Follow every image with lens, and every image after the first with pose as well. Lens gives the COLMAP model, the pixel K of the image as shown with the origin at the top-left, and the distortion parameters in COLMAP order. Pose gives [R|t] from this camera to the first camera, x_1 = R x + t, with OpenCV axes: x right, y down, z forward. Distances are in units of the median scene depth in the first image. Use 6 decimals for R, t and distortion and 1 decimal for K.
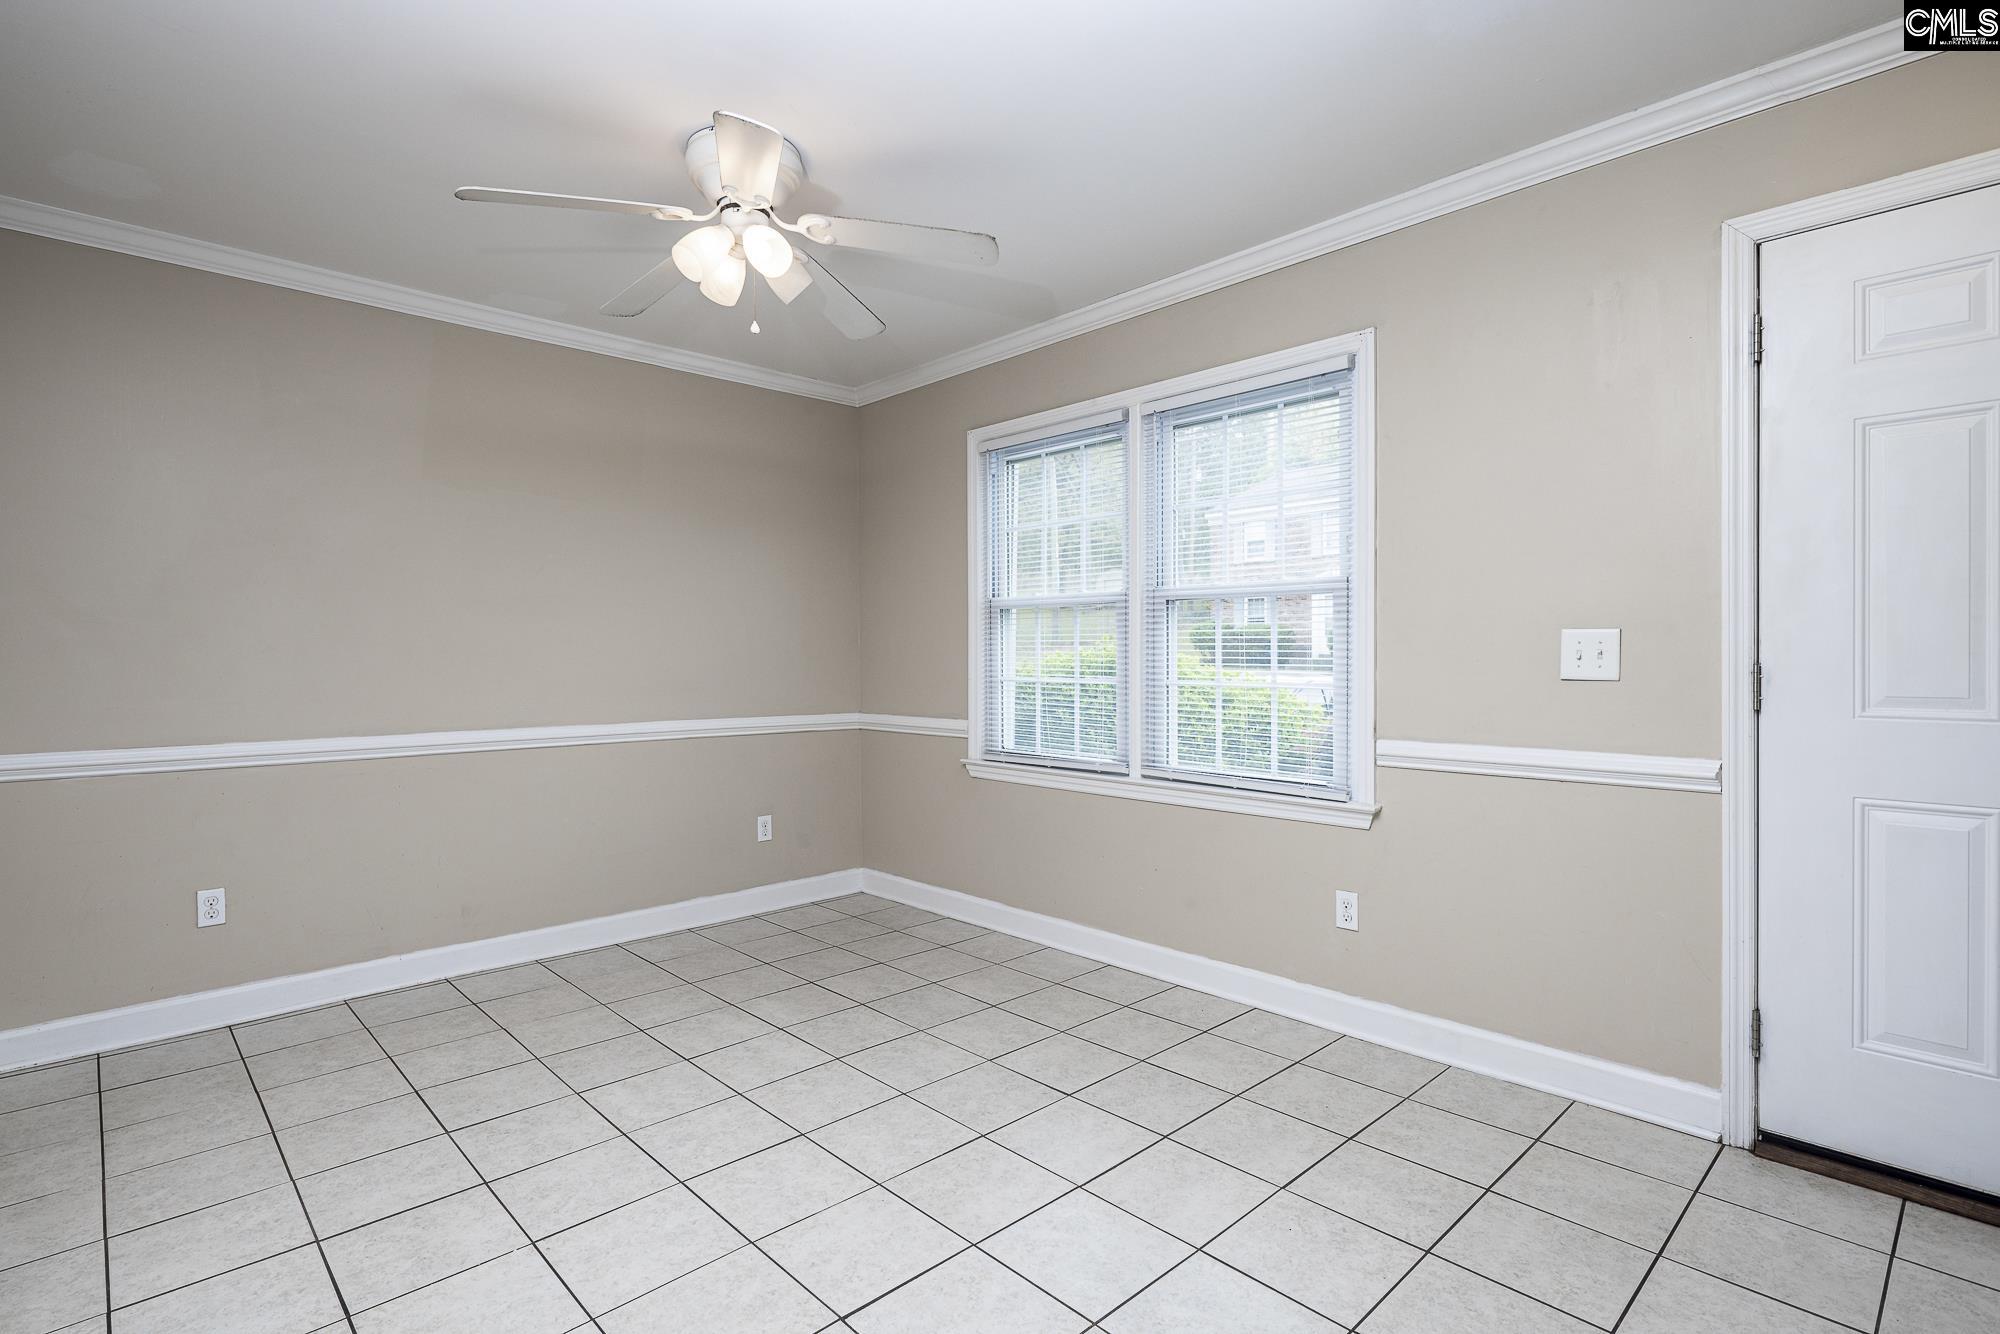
lens RADIAL K [[970.7, 0, 998.4], [0, 970.7, 663.3], [0, 0, 1]] dist [-0.002530, -0.001075]
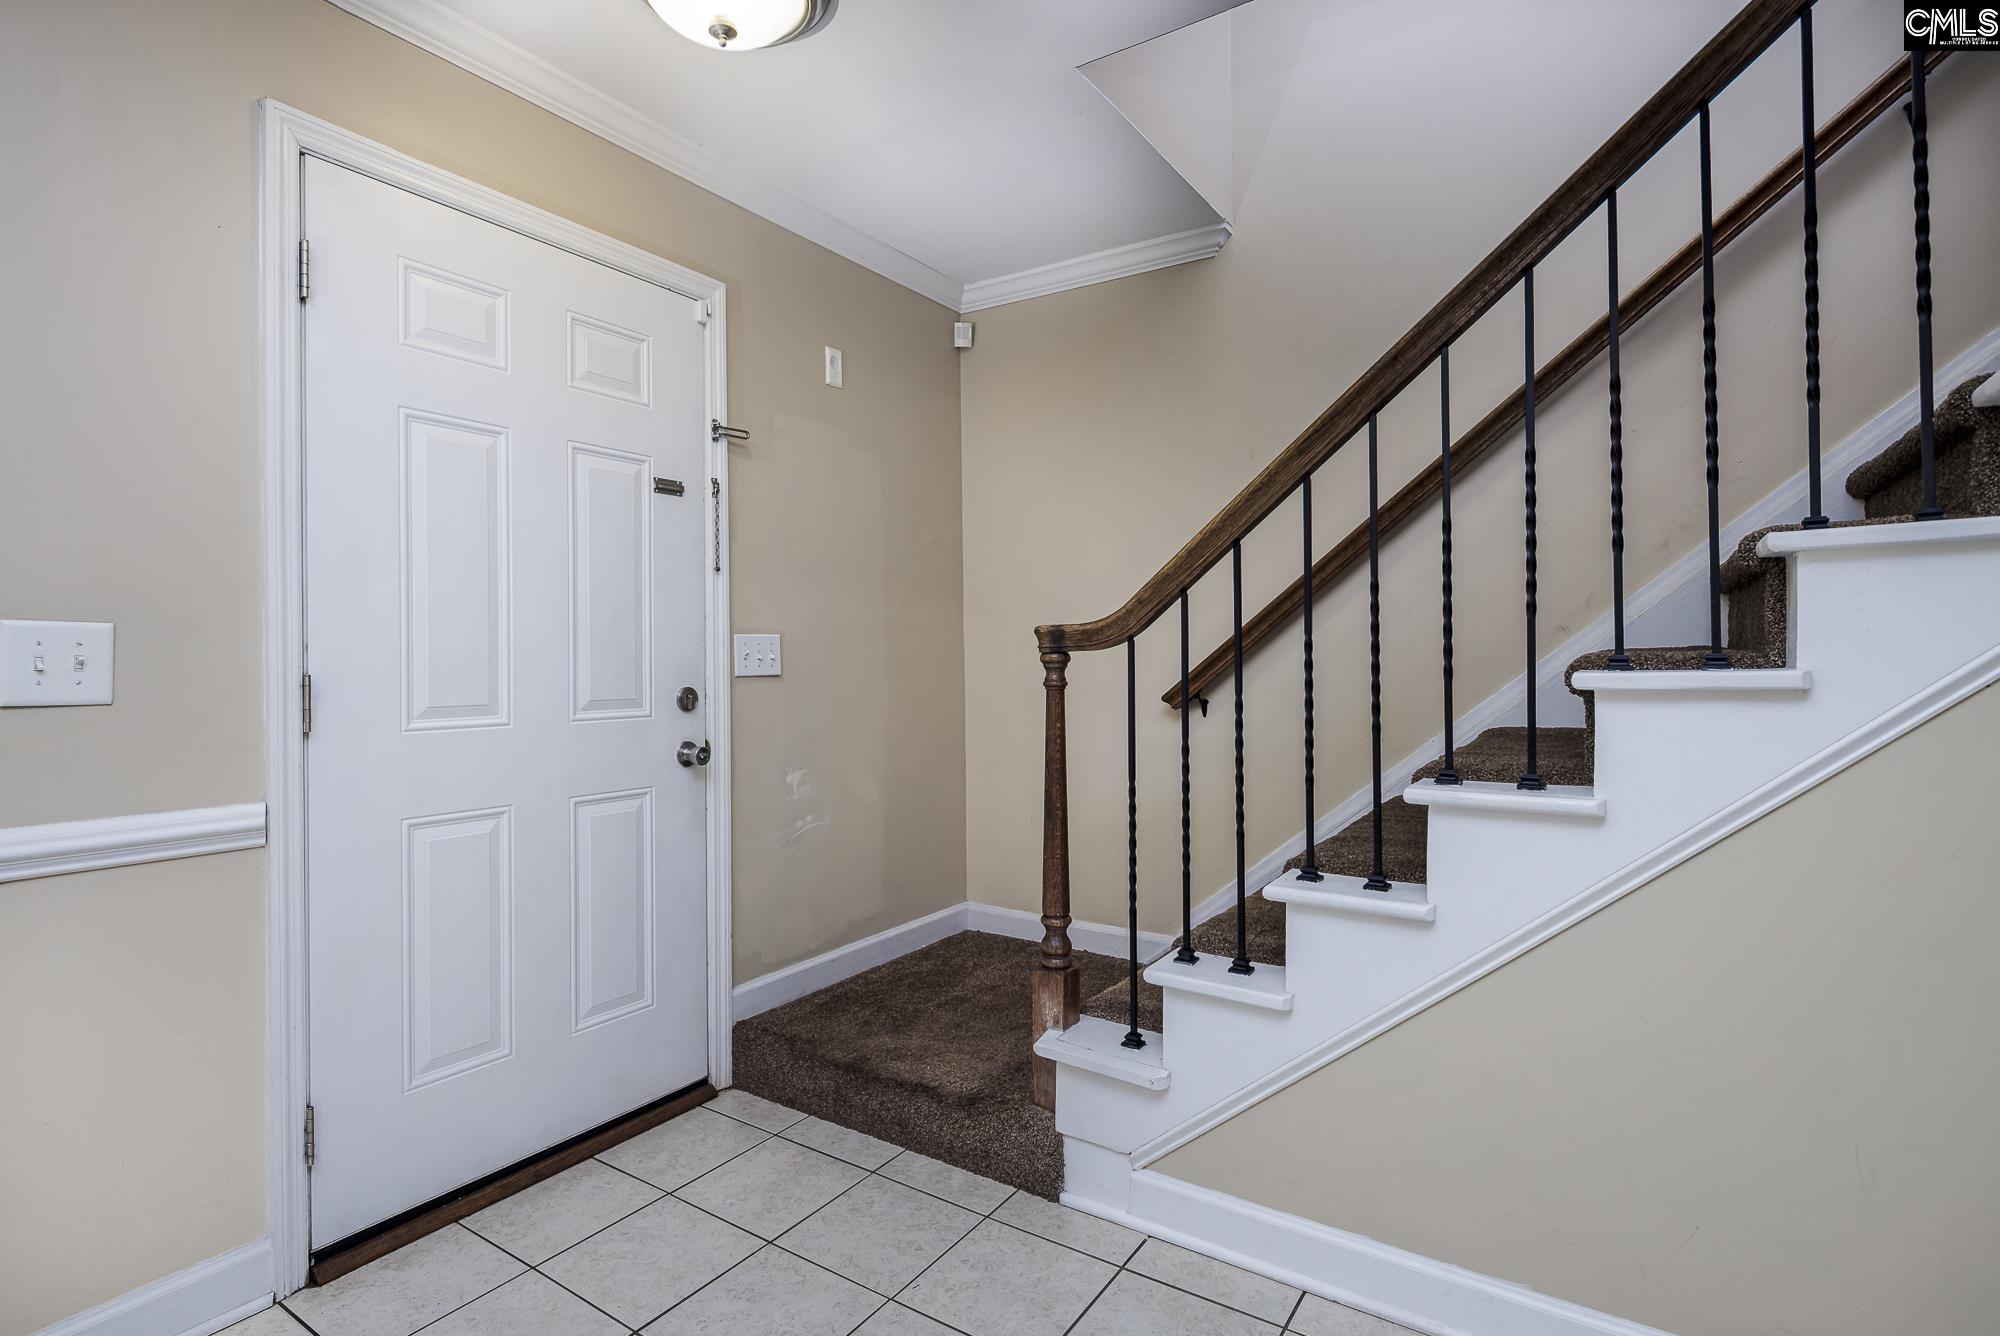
lens RADIAL K [[970.7, 0, 998.4], [0, 970.7, 664.3], [0, 0, 1]] dist [-0.002530, -0.001075]
pose [[-0.225091, 0.002365, 0.974335, -0.129405], [0.009041, 0.999959, -0.000338, -0.002971], [-0.974296, 0.008733, -0.225103, 0.619753]]
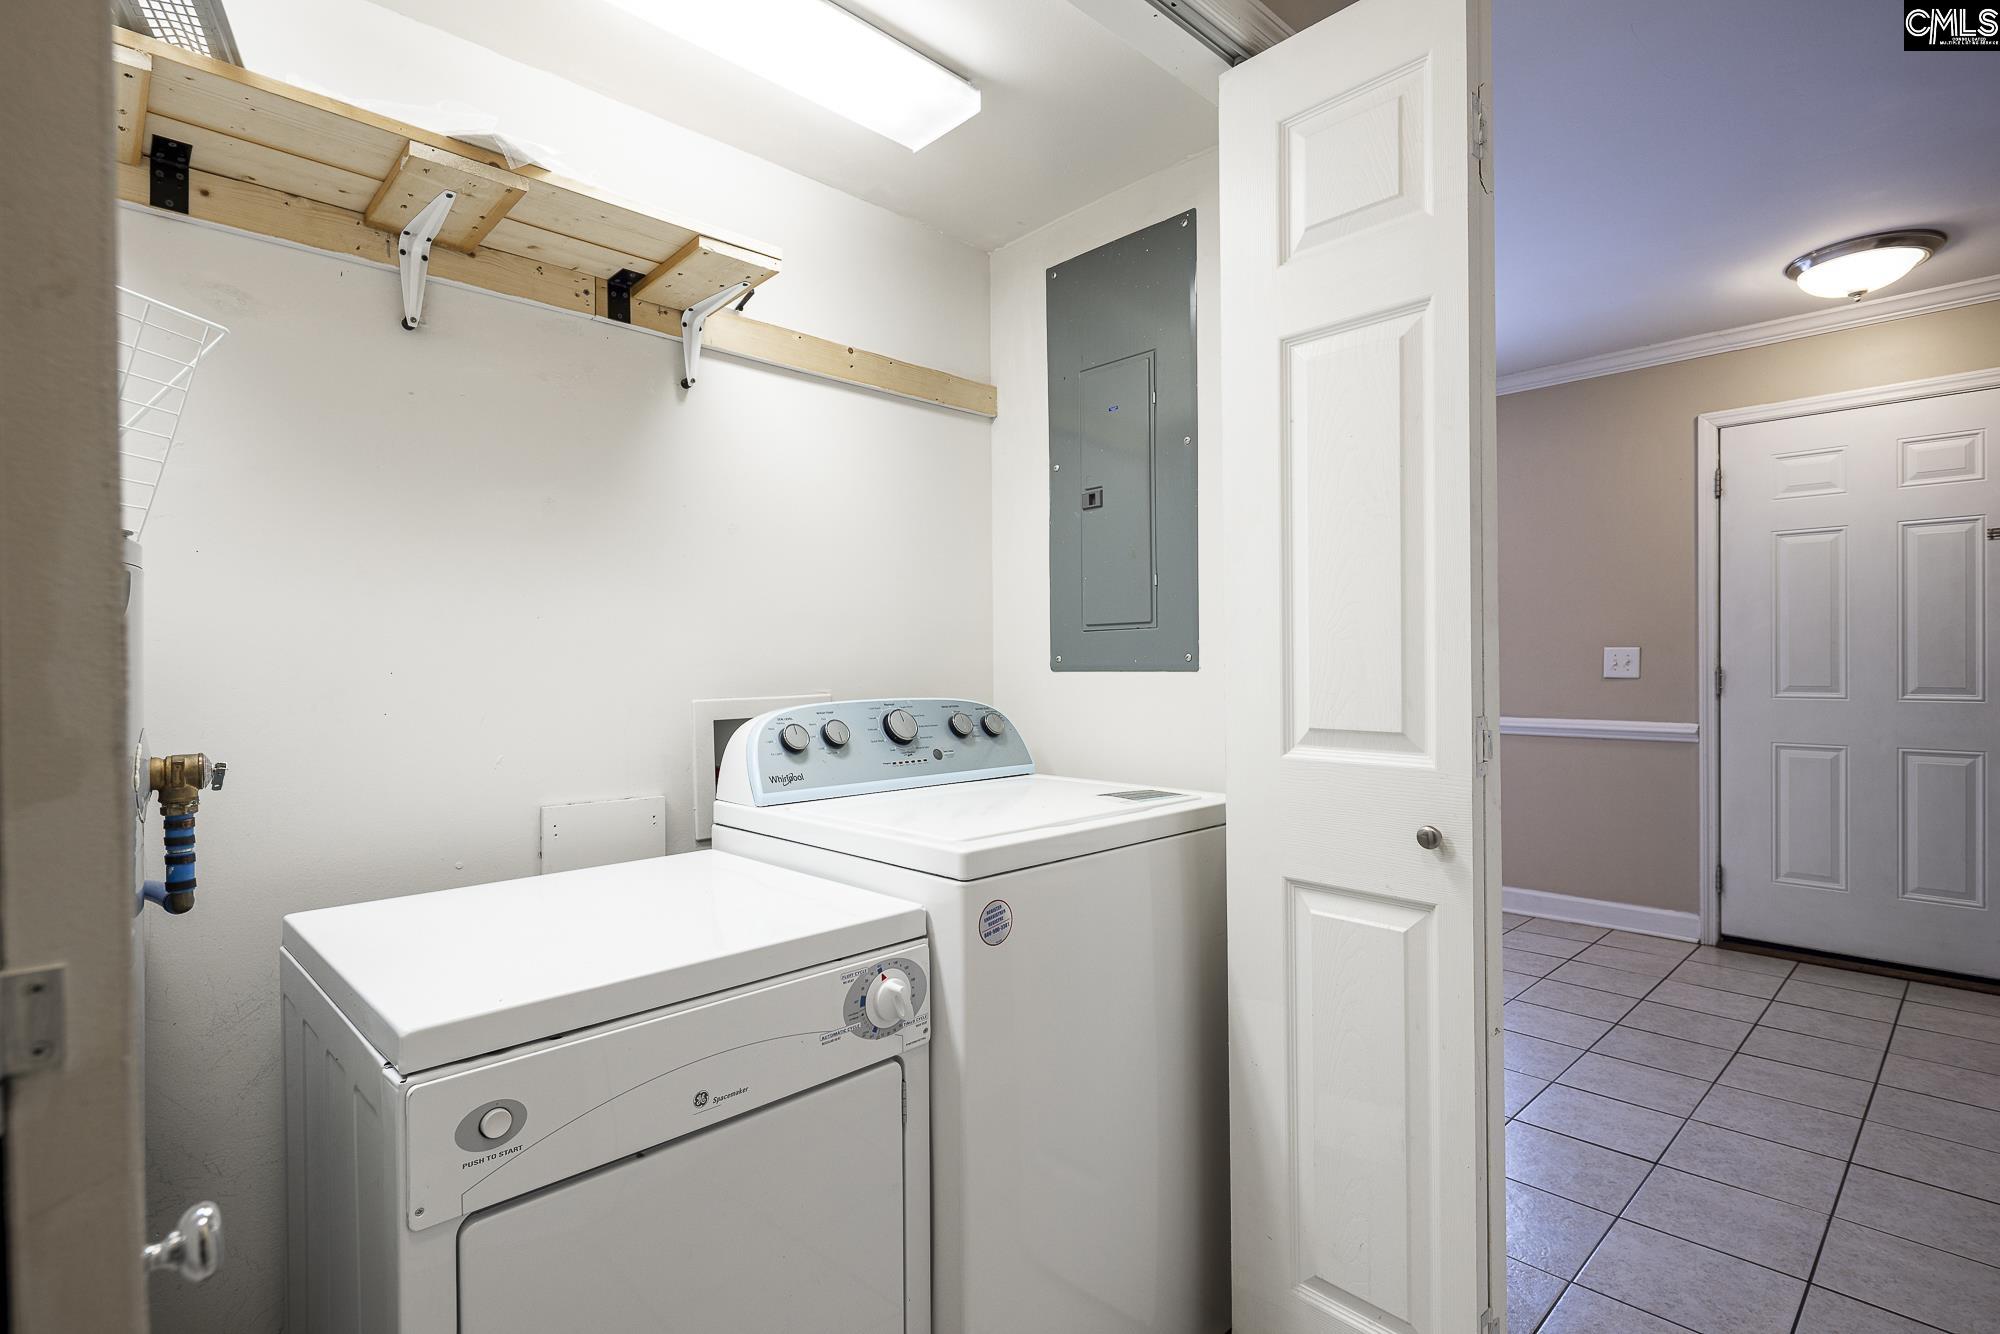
lens RADIAL K [[970.7, 0, 998.4], [0, 970.7, 663.3], [0, 0, 1]] dist [-0.002530, -0.001075]
pose [[0.999998, -0.000195, 0.002017, -0.526217], [0.000203, 0.999992, -0.003870, -0.001964], [-0.002017, 0.003870, 0.999990, -0.753510]]
